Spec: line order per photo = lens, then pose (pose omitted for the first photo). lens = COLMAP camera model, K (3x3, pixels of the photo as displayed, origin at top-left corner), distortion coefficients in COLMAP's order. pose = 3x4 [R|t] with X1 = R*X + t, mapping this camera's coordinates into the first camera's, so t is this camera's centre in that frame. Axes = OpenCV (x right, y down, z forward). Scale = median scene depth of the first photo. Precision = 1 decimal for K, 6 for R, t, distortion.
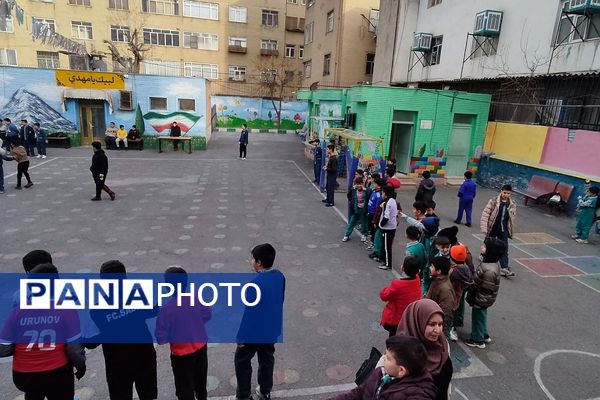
lens RADIAL K [[403.5, 0, 302.1], [0, 403.5, 203.1], [0, 0, 1]] dist [-0.007878, 0.004480]
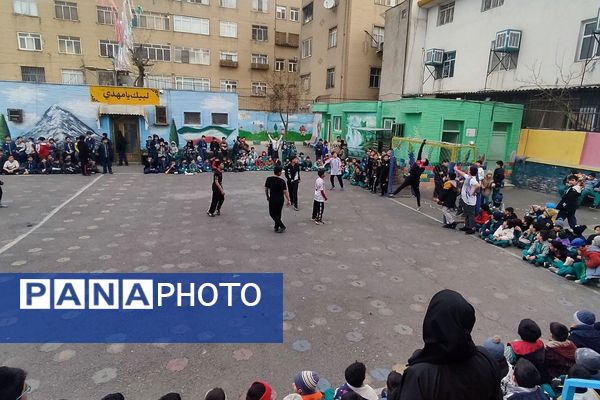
lens RADIAL K [[403.5, 0, 303.9], [0, 403.5, 203.0], [0, 0, 1]] dist [-0.007878, 0.004480]
pose [[0.993976, -0.039468, 0.102241, -0.192093], [0.042353, 0.998759, -0.026207, 0.004106], [-0.101080, 0.030379, 0.994414, -0.027856]]
